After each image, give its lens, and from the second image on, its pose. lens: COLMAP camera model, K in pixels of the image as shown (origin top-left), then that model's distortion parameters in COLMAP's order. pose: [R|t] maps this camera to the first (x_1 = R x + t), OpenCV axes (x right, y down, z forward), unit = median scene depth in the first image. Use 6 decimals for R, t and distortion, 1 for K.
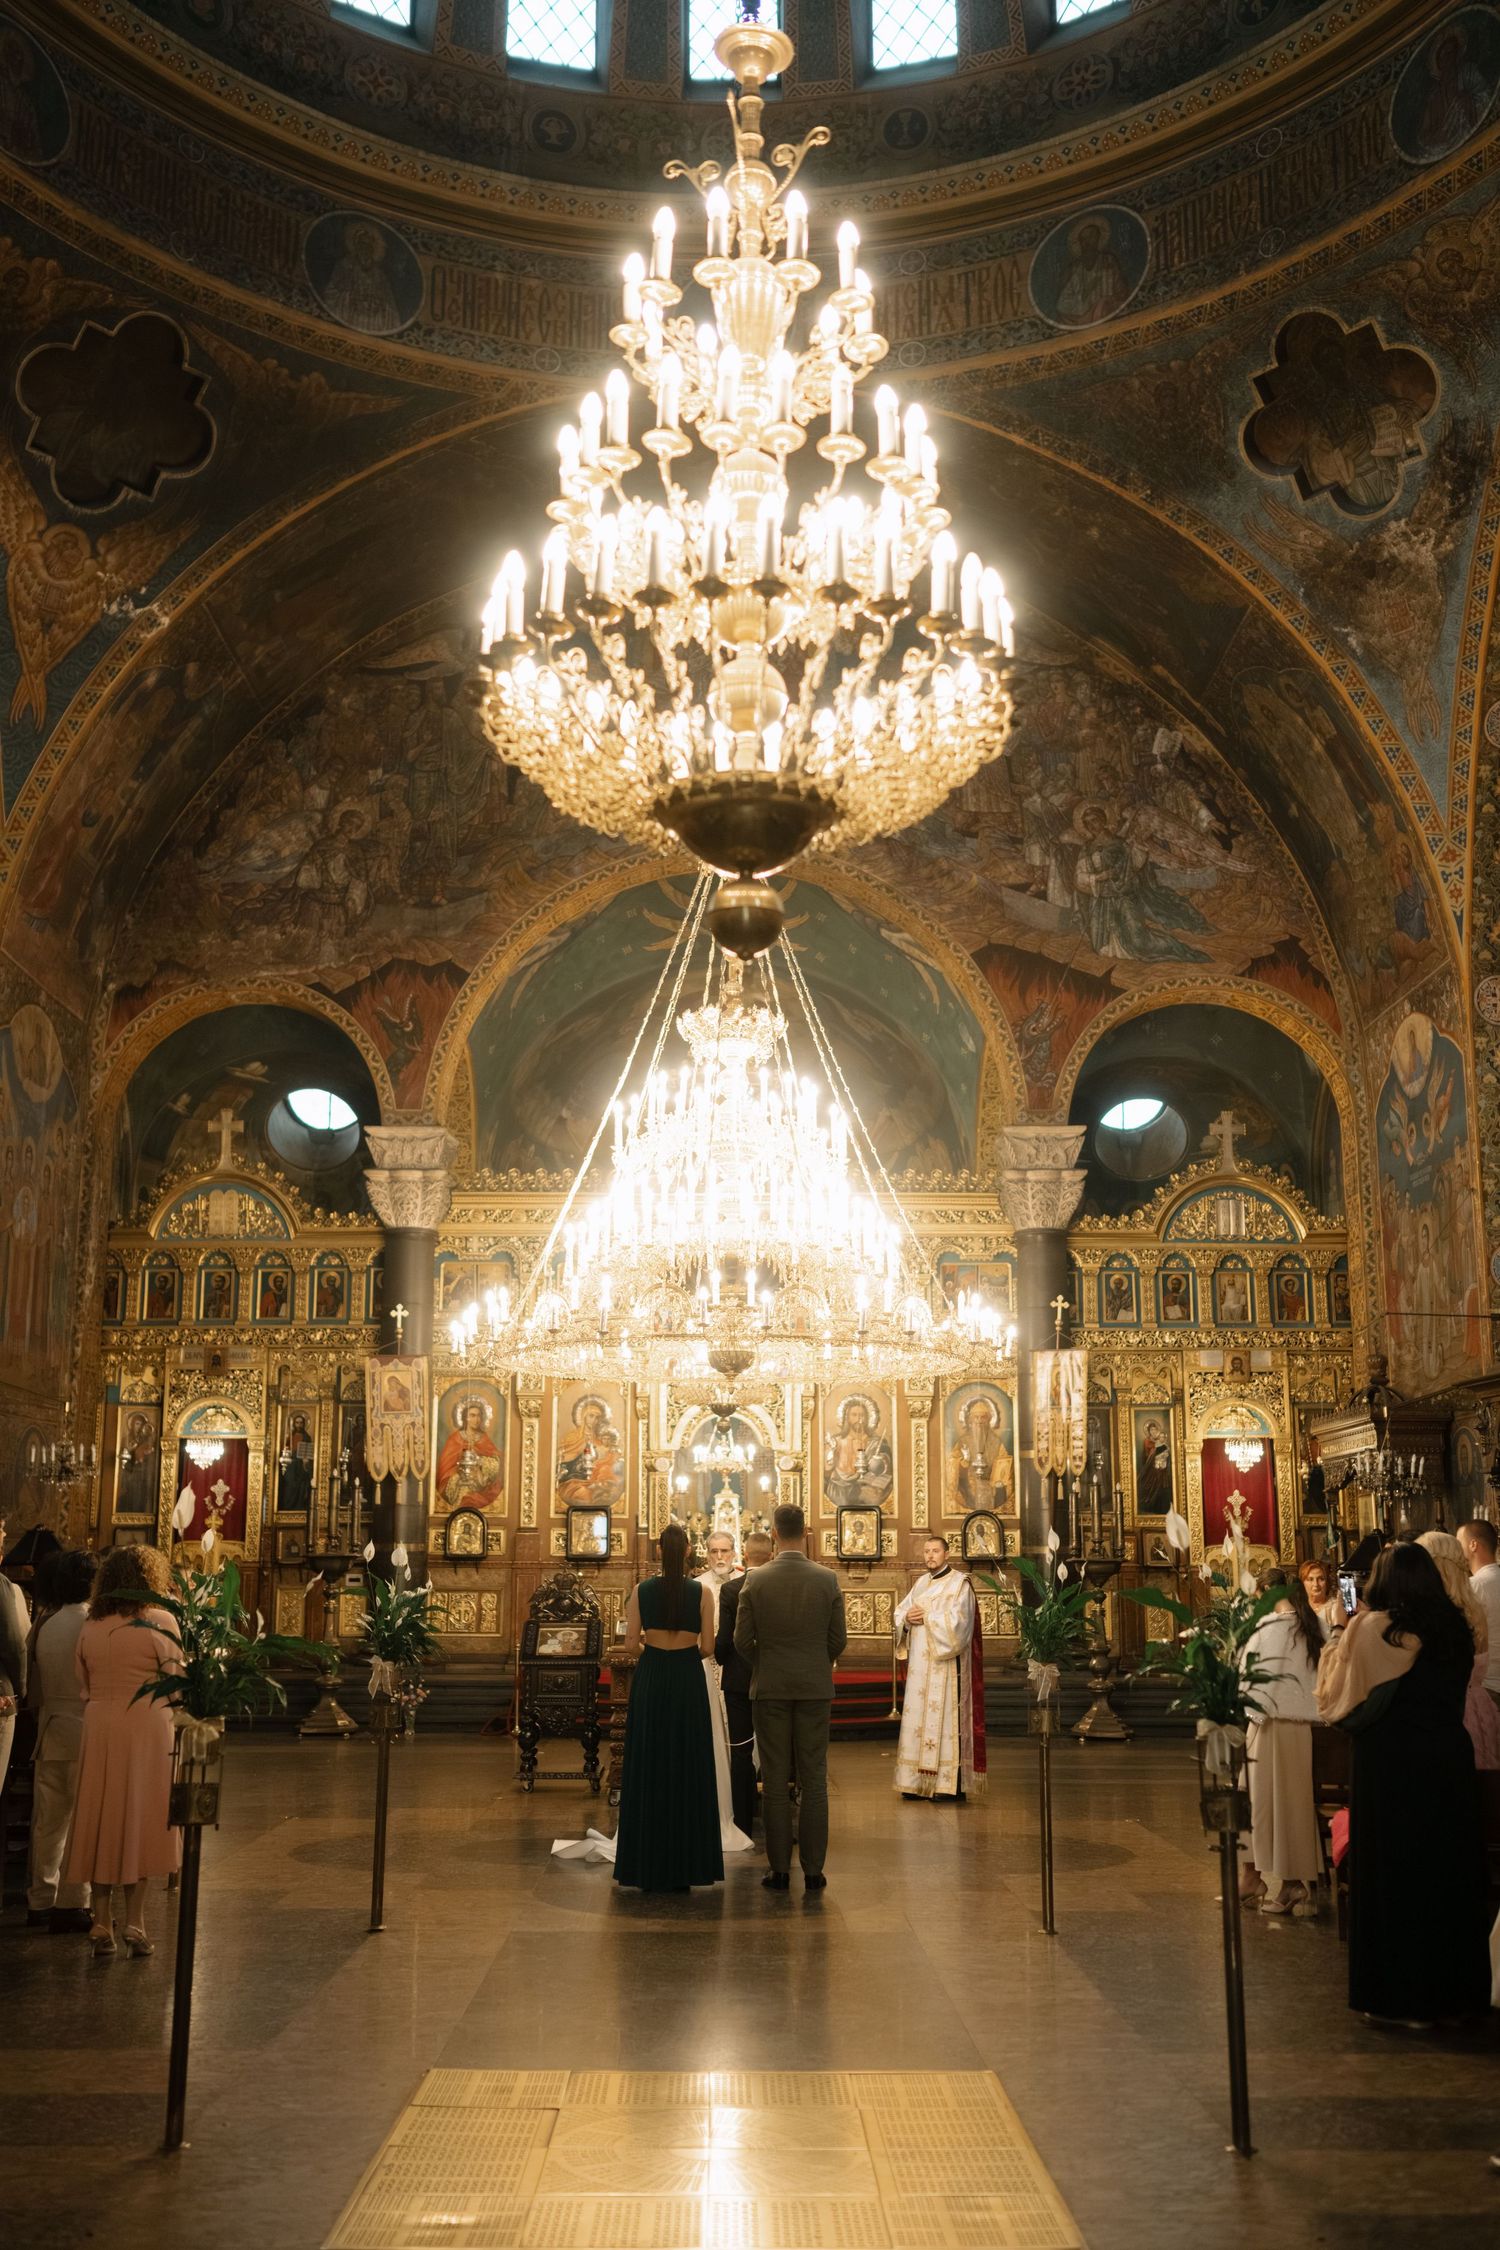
lens RADIAL K [[2142.2, 0, 751.7], [0, 2142.2, 1134.9], [0, 0, 1]] dist [-0.004390, 0.018996]
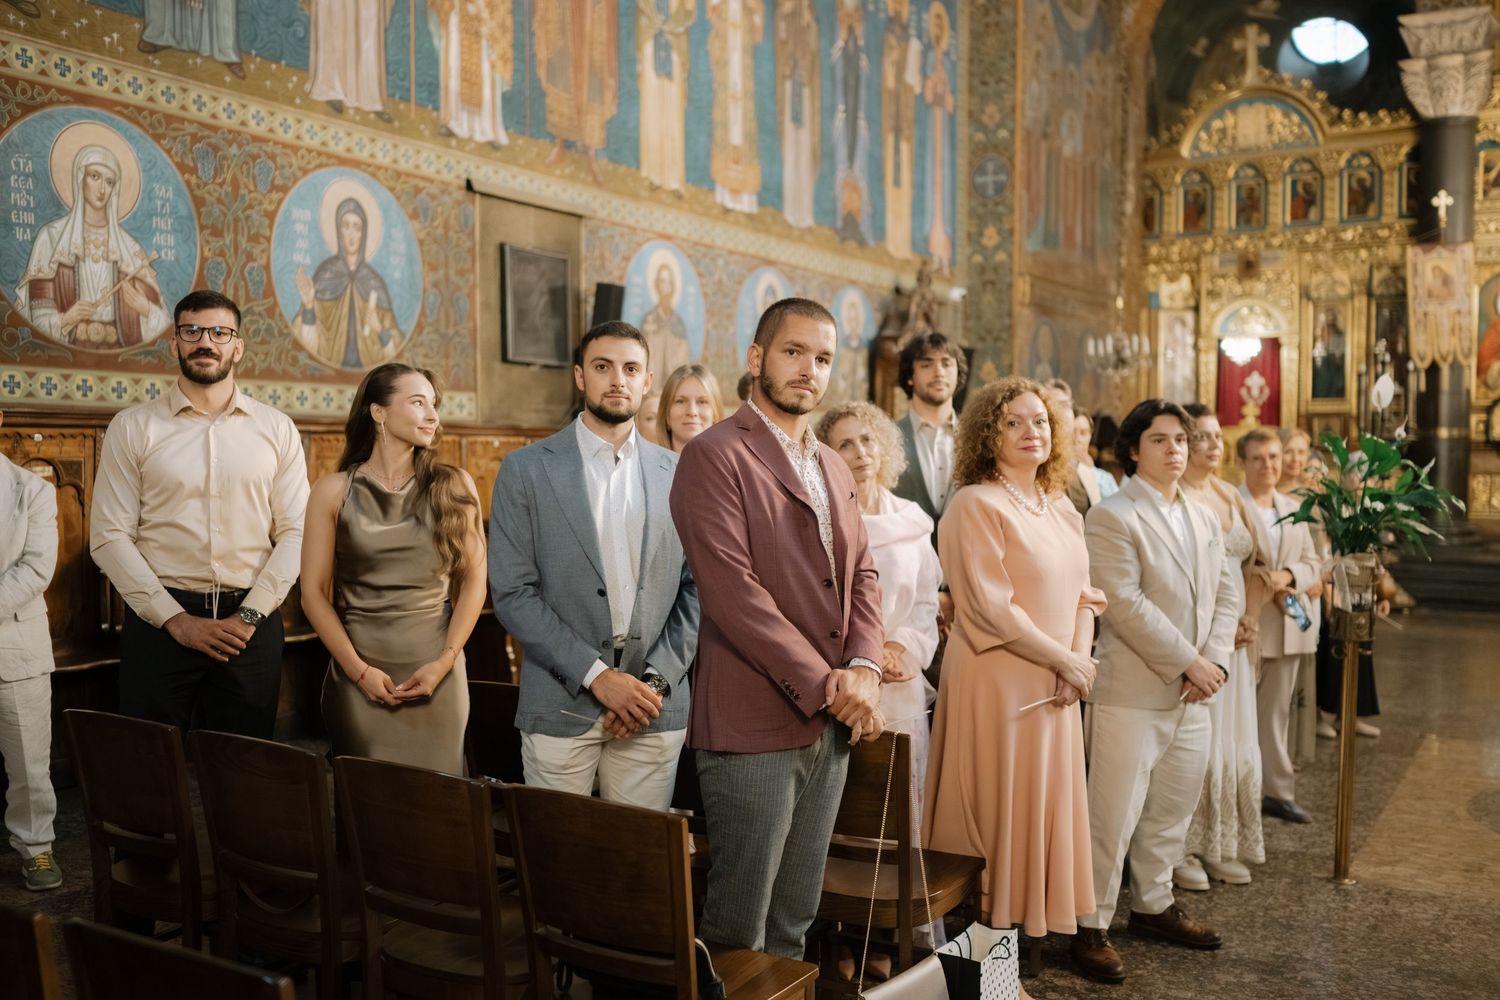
lens RADIAL K [[1413.9, 0, 742.3], [0, 1413.9, 499.2], [0, 0, 1]] dist [0.000861, 0.015313]
pose [[0.851650, 0.020270, -0.523719, -0.090504], [0.096913, 0.975930, 0.195369, 0.056278], [0.515073, -0.217141, 0.829186, 0.246542]]
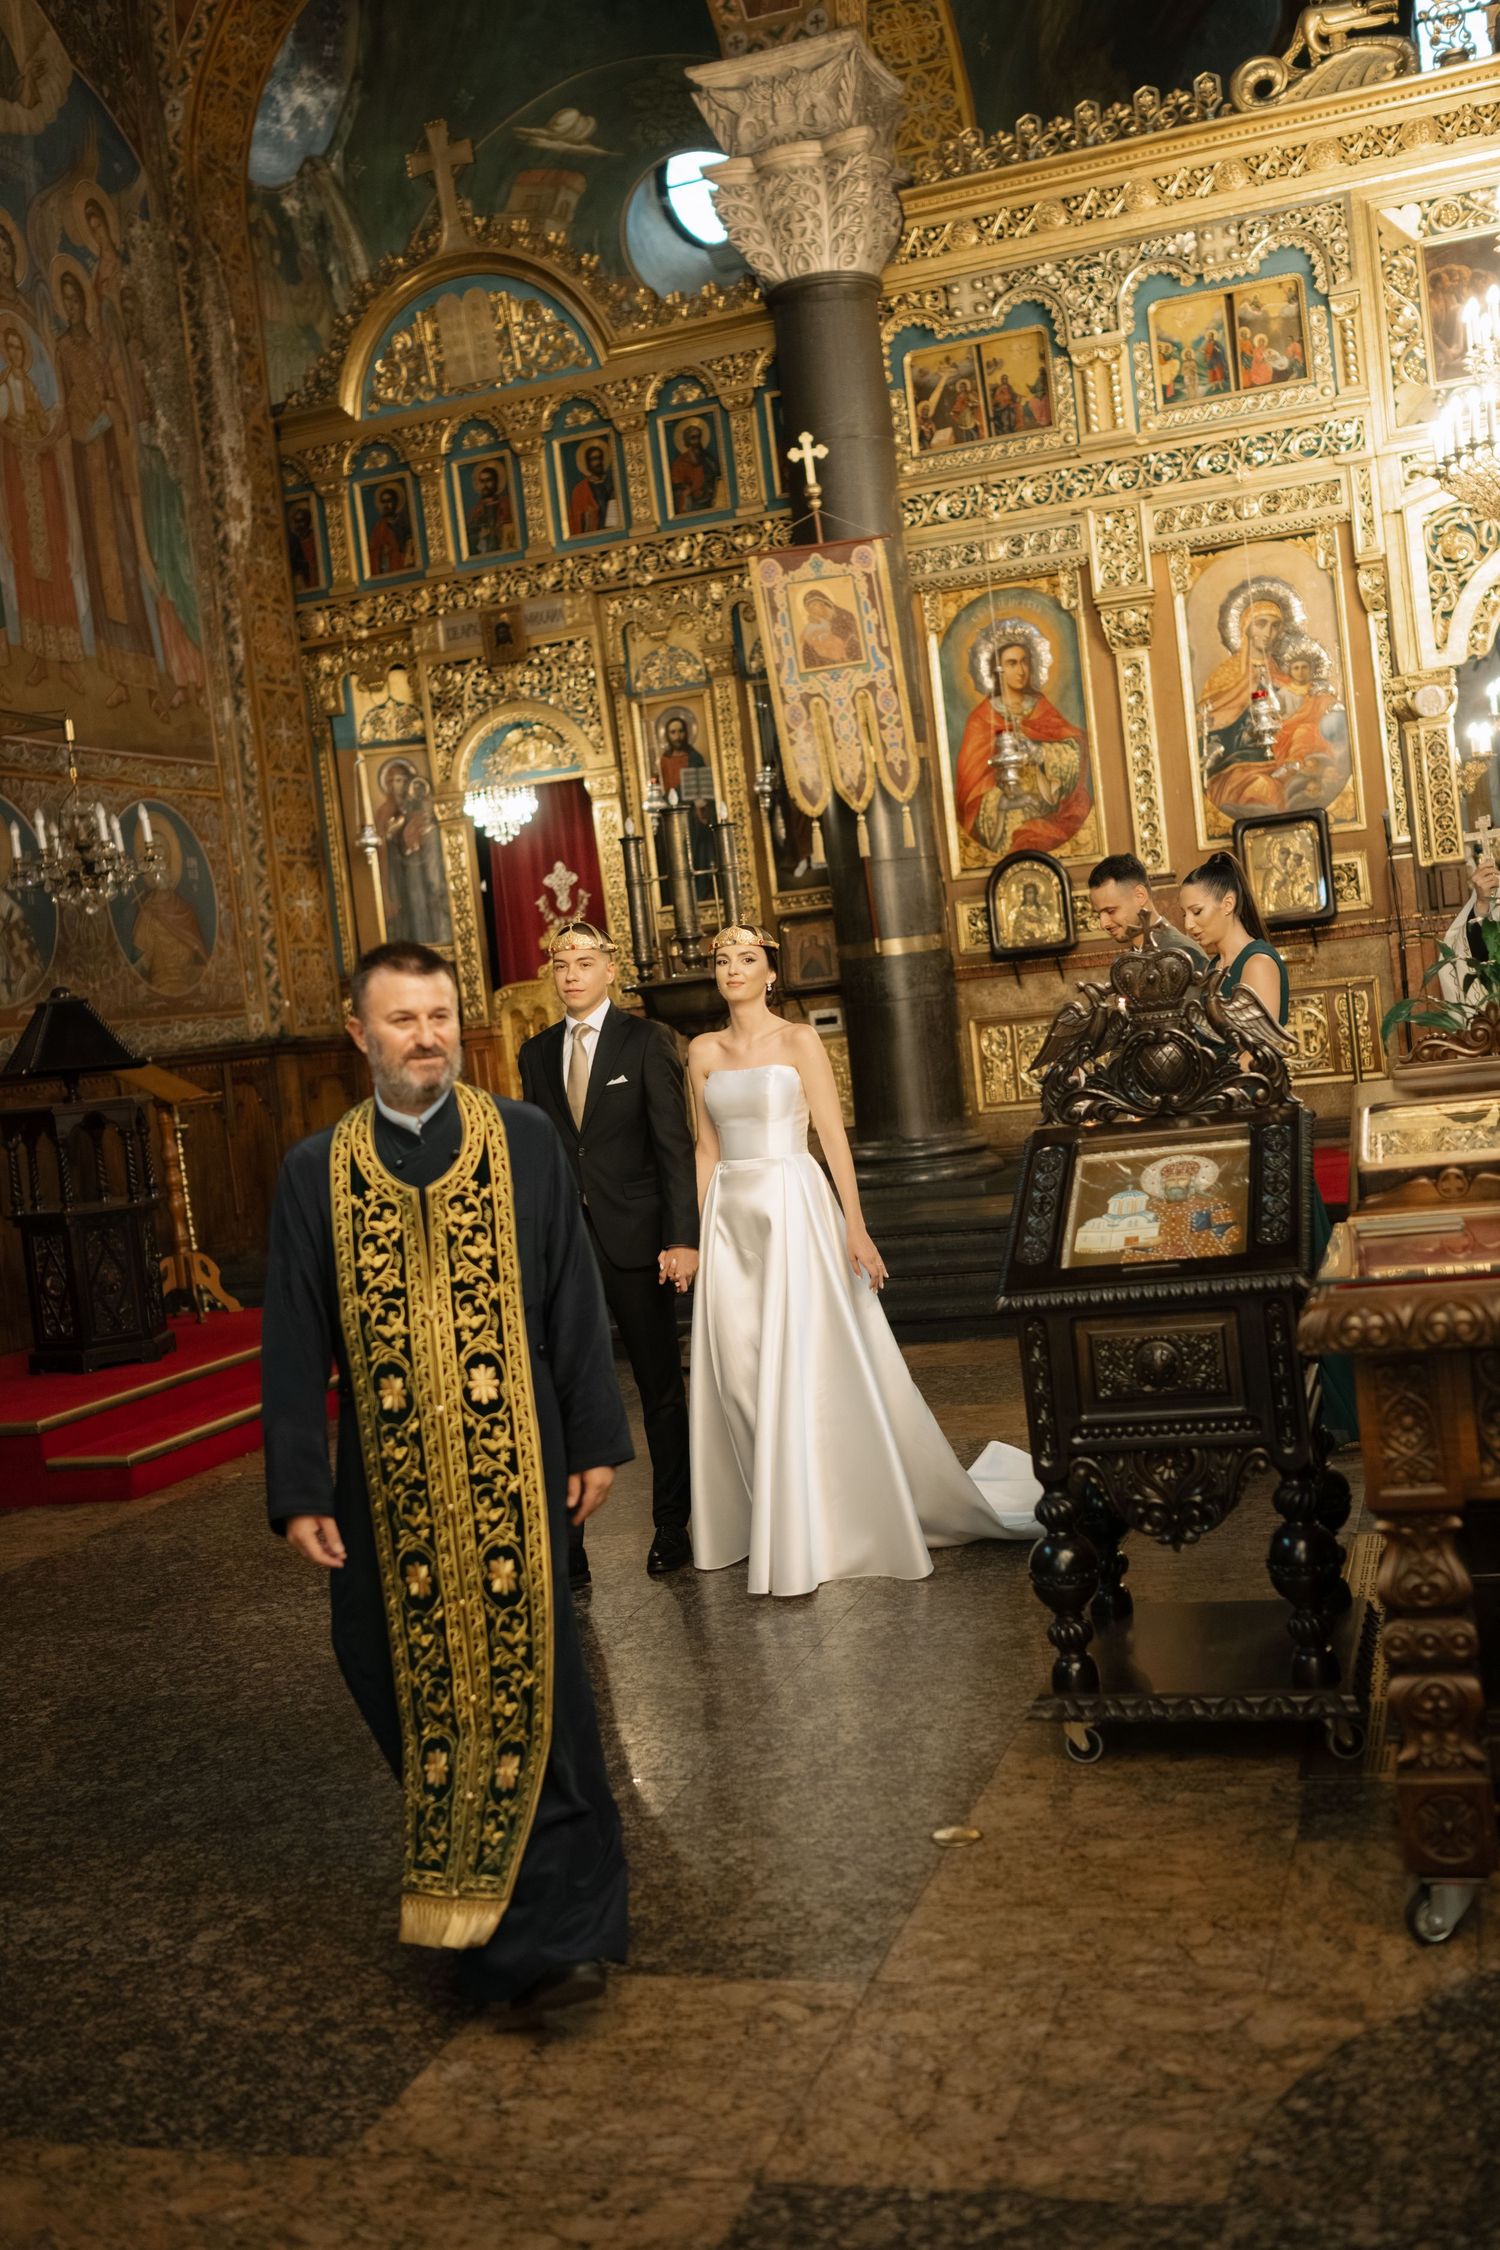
lens RADIAL K [[2211.2, 0, 751.8], [0, 2211.2, 1136.9], [0, 0, 1]] dist [-0.006349, 0.008056]
pose [[0.939099, -0.090418, -0.331538, -0.029873], [0.175874, 0.955298, 0.237641, 0.104904], [0.295230, -0.281477, 0.913022, 0.500602]]
